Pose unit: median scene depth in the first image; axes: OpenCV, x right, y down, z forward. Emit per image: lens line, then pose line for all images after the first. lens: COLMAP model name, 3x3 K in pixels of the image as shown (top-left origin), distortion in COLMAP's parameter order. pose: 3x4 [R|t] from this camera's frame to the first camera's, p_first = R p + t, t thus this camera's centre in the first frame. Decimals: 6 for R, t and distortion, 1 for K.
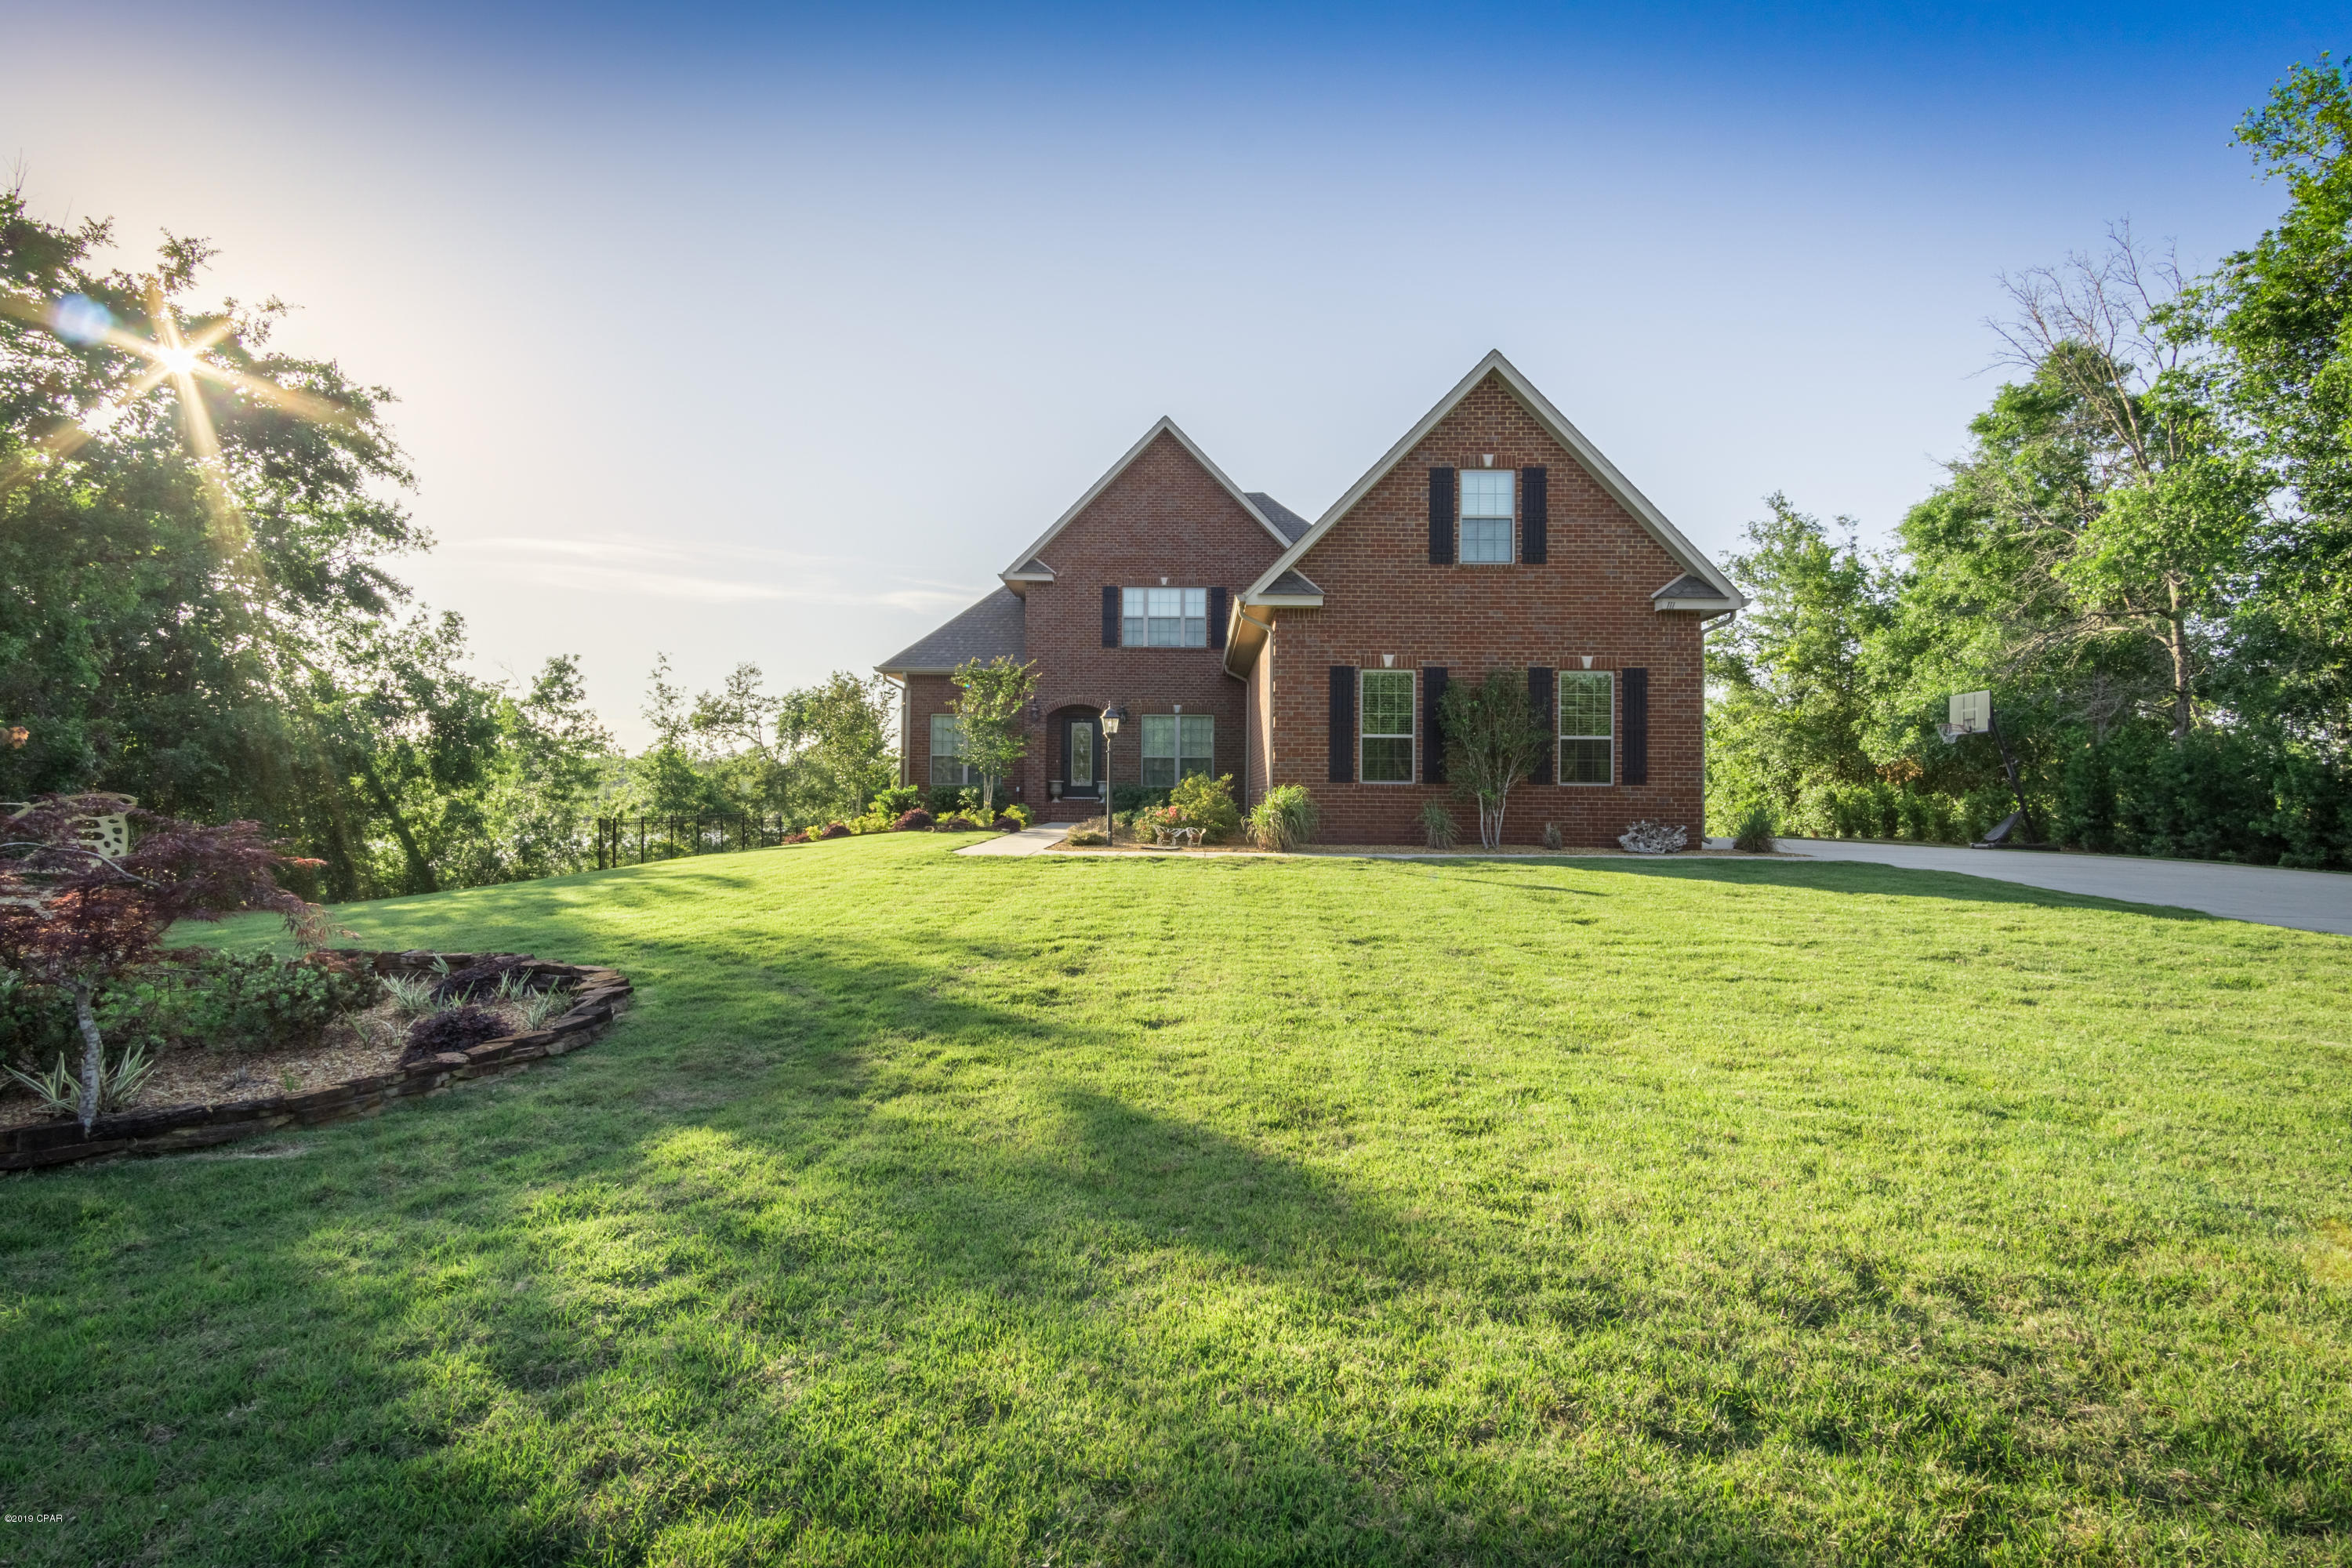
lens RADIAL K [[1217.4, 0, 1176.0], [0, 1217.4, 784.0], [0, 0, 1]] dist [0.001934, 0.000330]
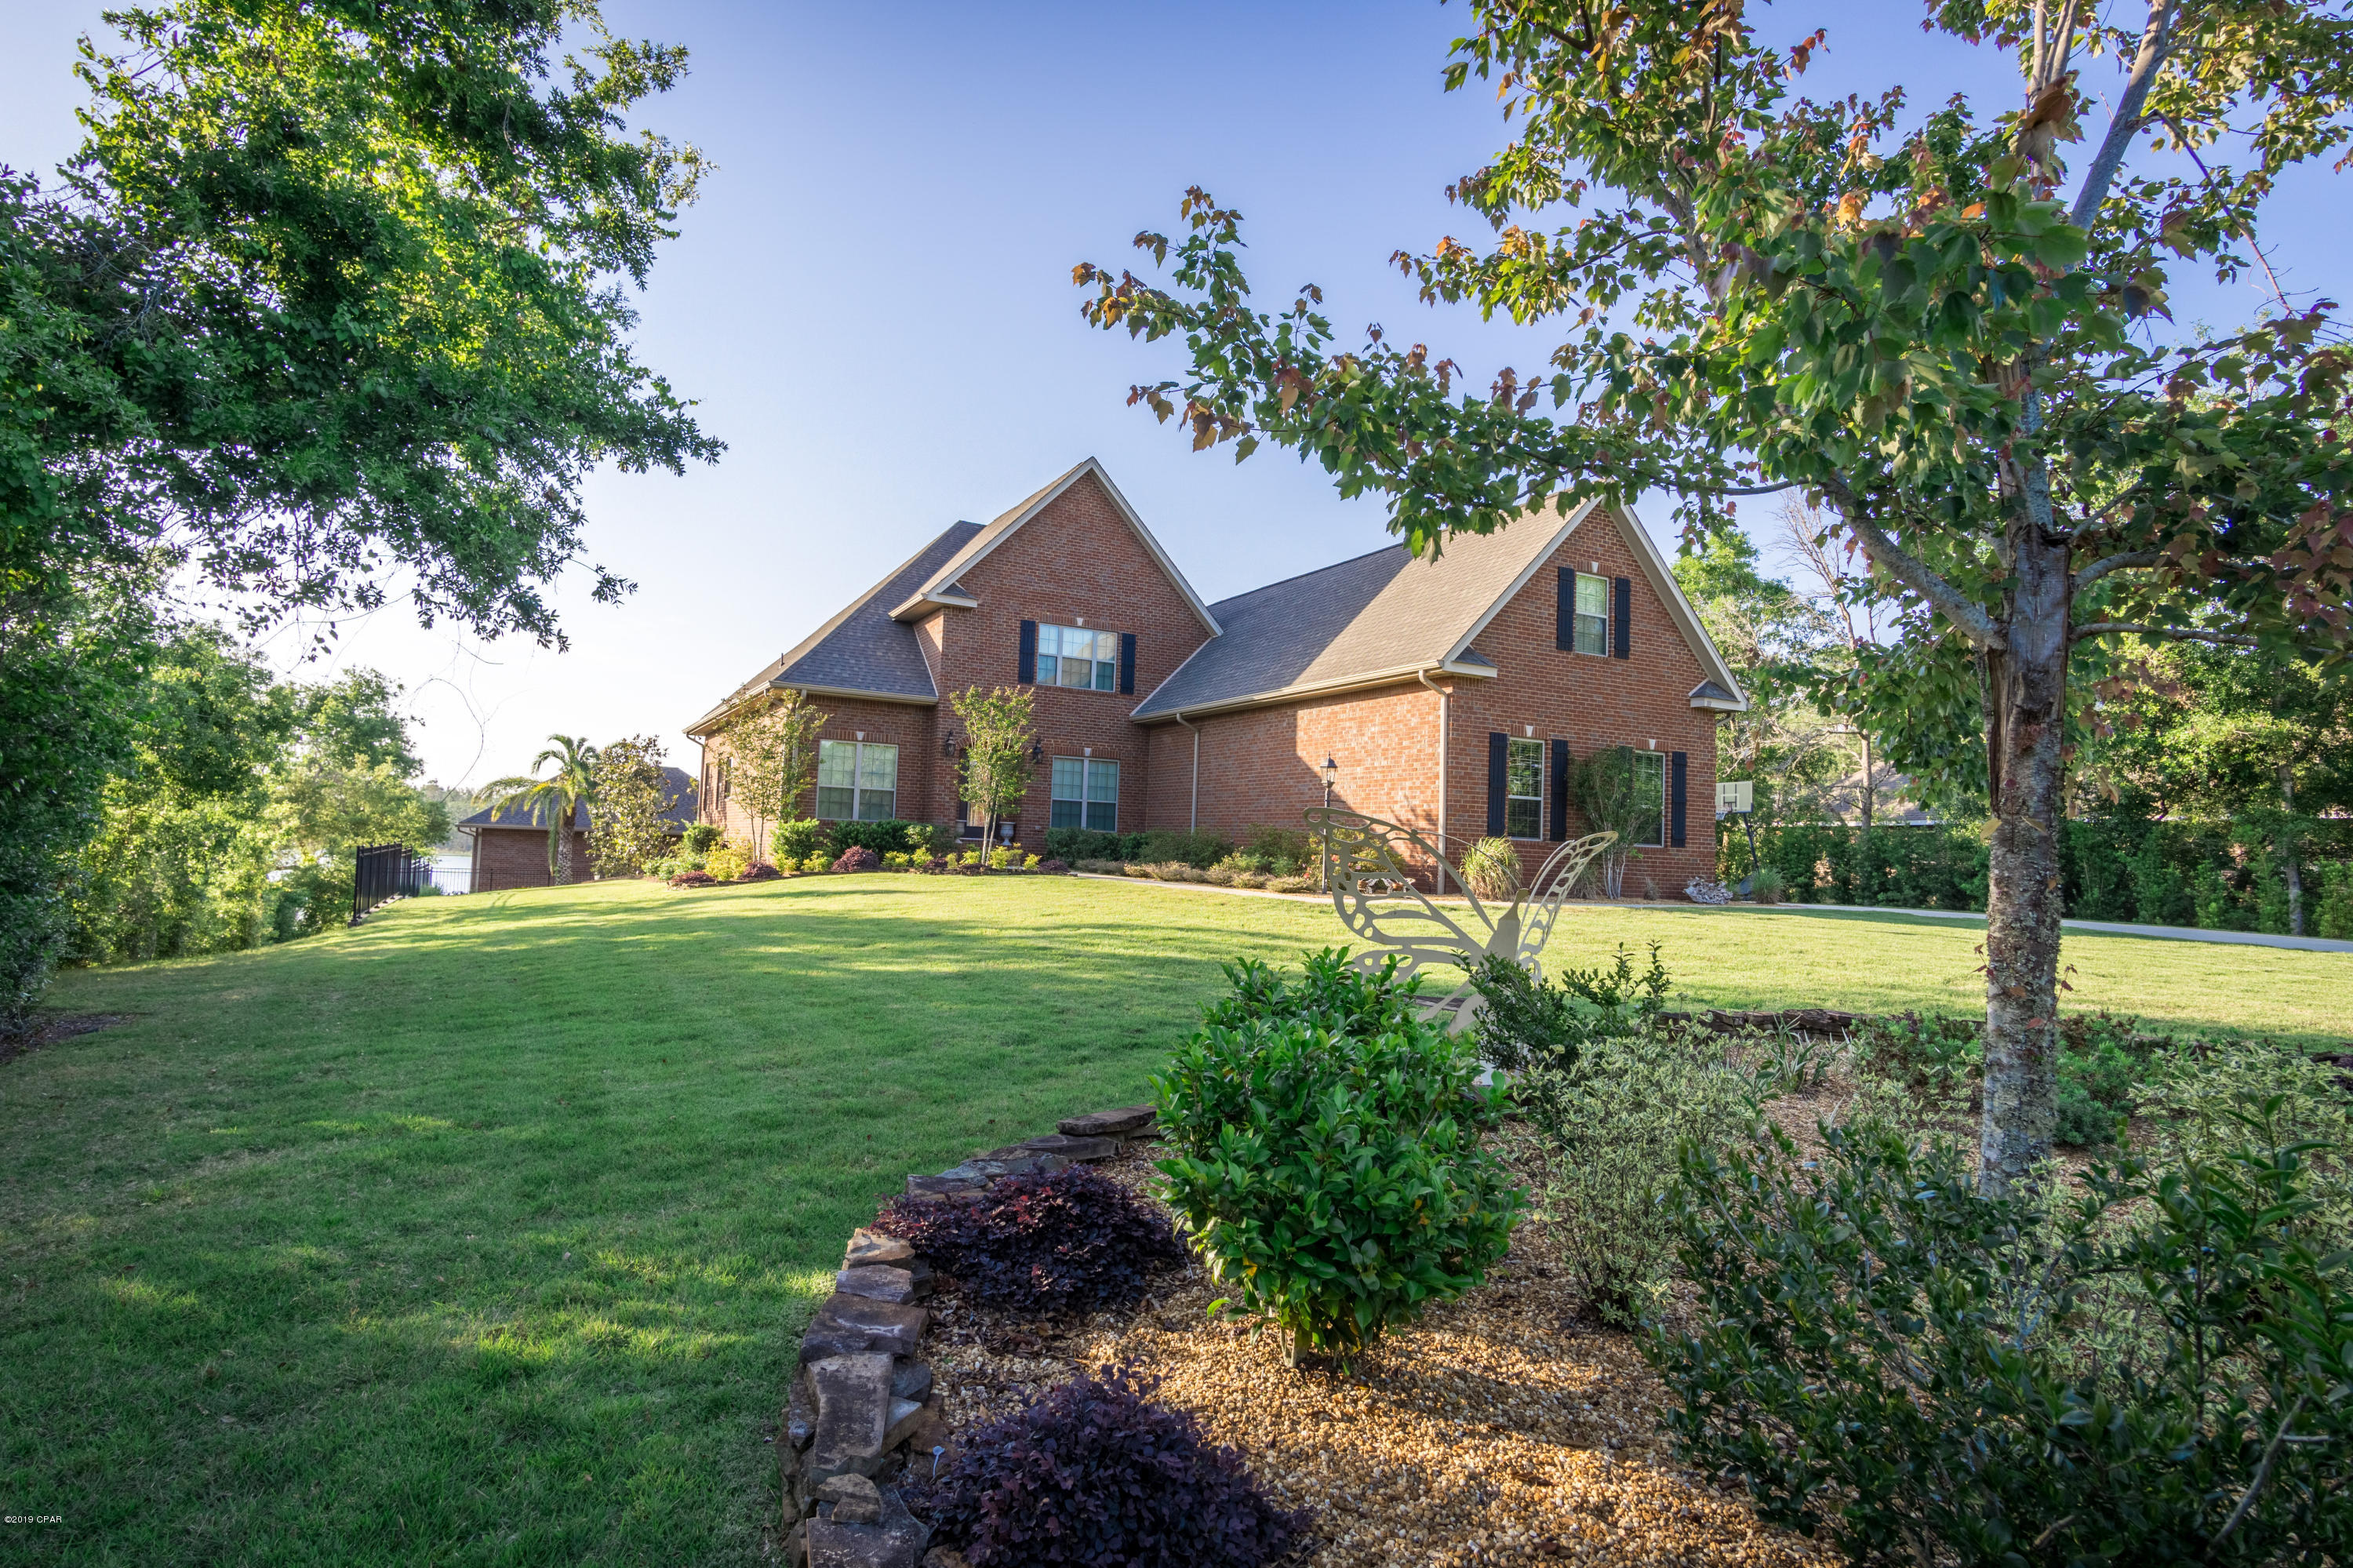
lens RADIAL K [[1218.0, 0, 1176.5], [0, 1218.0, 784.0], [0, 0, 1]] dist [0.001934, 0.000330]
pose [[0.876448, 0.051261, 0.478760, -0.405679], [-0.033432, 0.998396, -0.045697, 0.006601], [-0.480334, 0.024045, 0.876756, 0.102926]]
